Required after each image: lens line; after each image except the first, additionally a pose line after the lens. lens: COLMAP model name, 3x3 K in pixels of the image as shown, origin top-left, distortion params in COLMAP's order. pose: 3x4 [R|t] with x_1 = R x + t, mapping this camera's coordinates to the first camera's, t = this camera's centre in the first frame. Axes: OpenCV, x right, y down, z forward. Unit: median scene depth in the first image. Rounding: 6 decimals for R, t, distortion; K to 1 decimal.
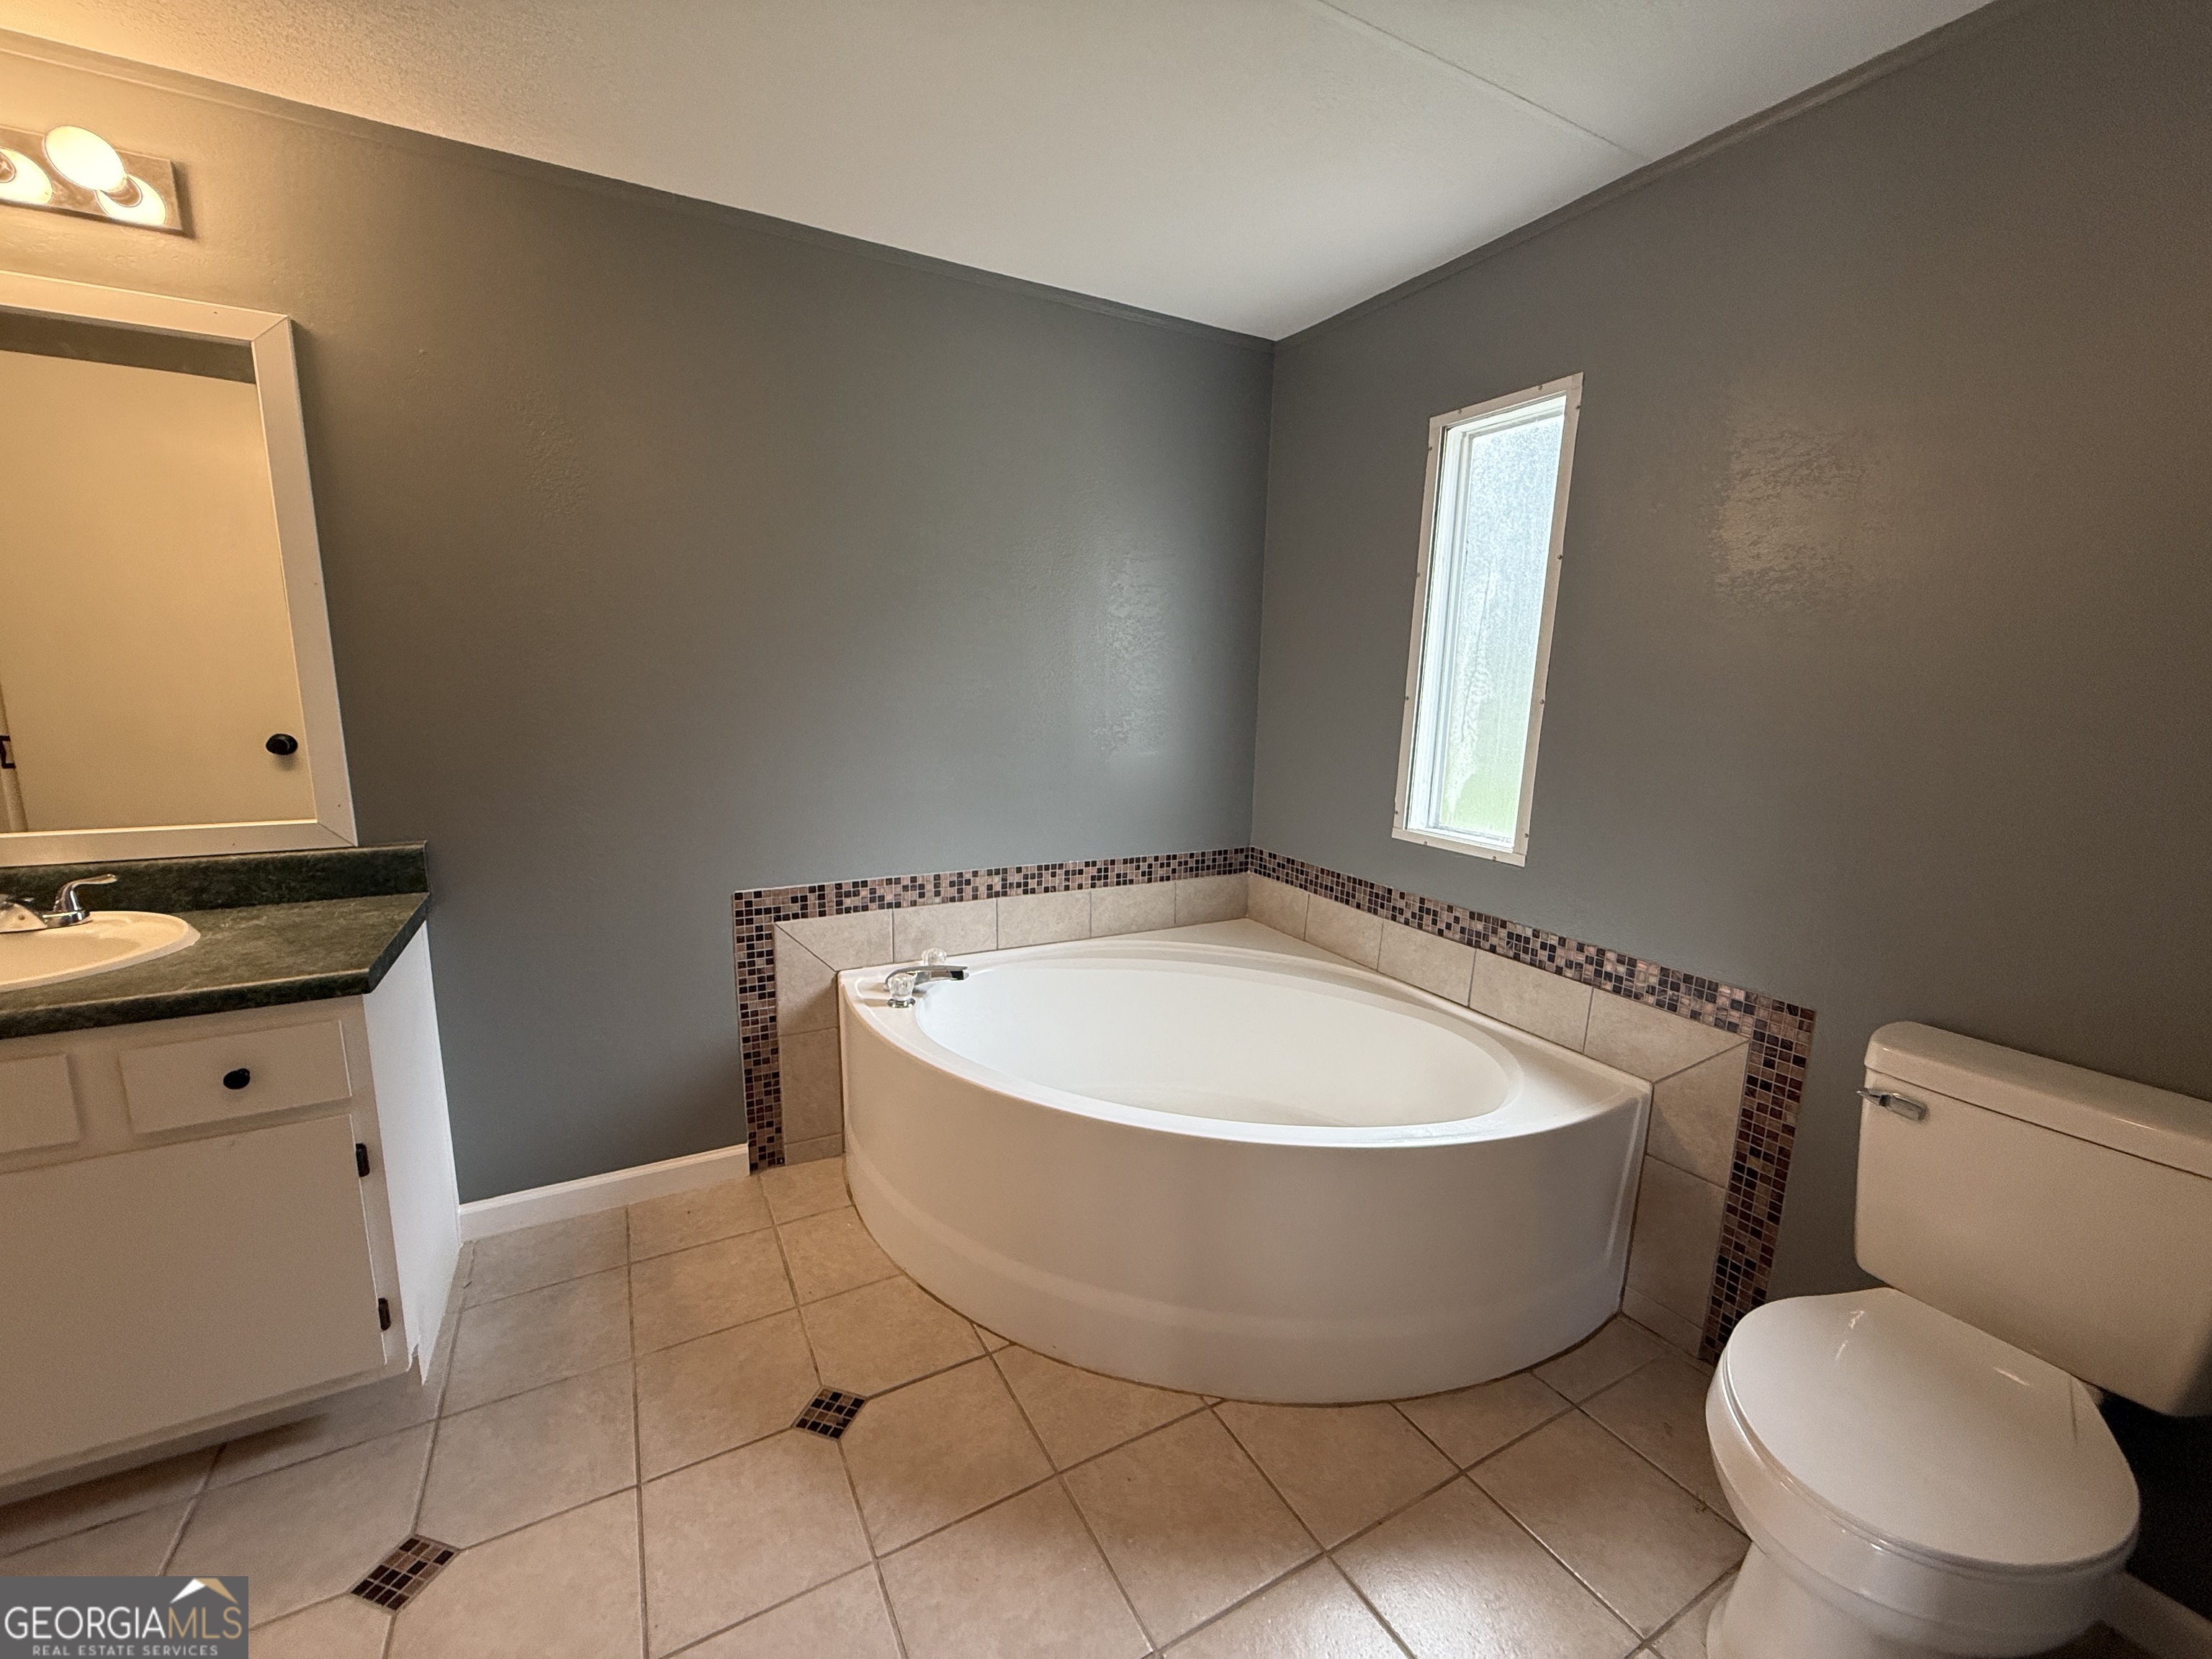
lens RADIAL K [[882.5, 0, 1104.5], [0, 882.5, 834.8], [0, 0, 1]] dist [-0.004927, -0.000251]
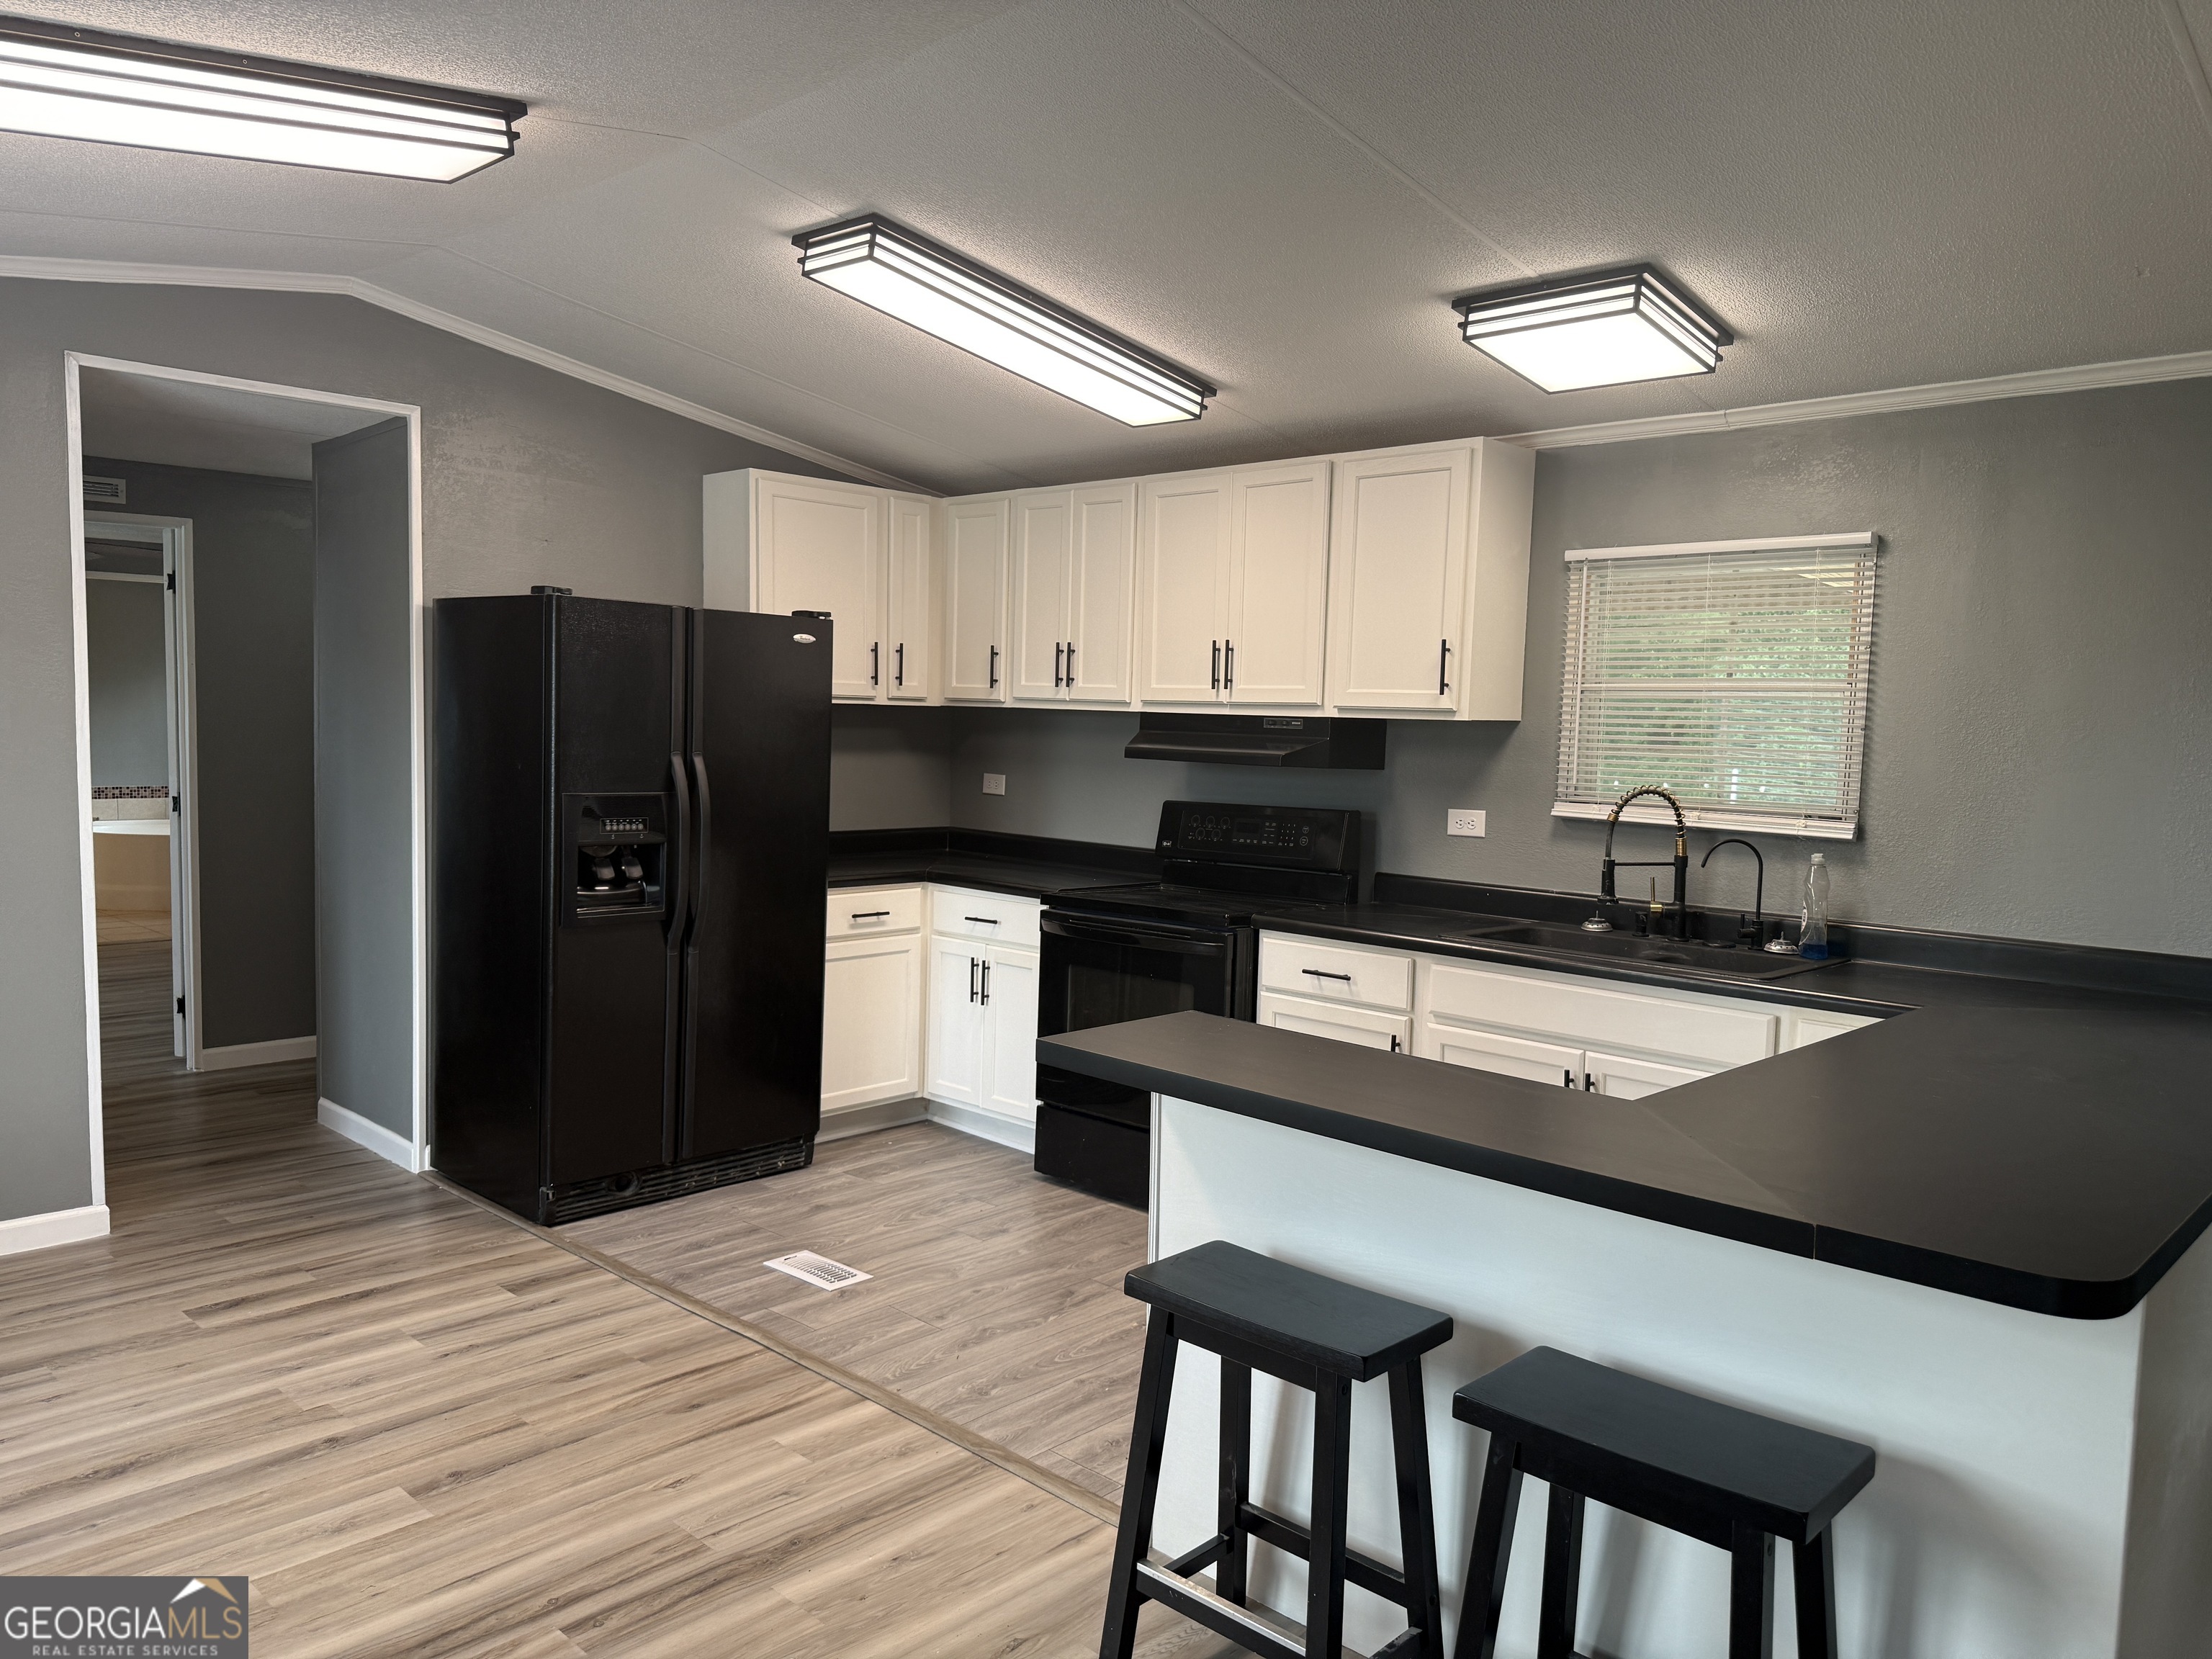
lens RADIAL K [[1575.2, 0, 1105.8], [0, 1575.2, 832.6], [0, 0, 1]] dist [0.000136, 0.000053]
pose [[0.954252, -0.020030, 0.298331, 1.436108], [0.050323, 0.994280, -0.094209, 0.859685], [-0.294738, 0.104912, 0.949802, -4.778633]]
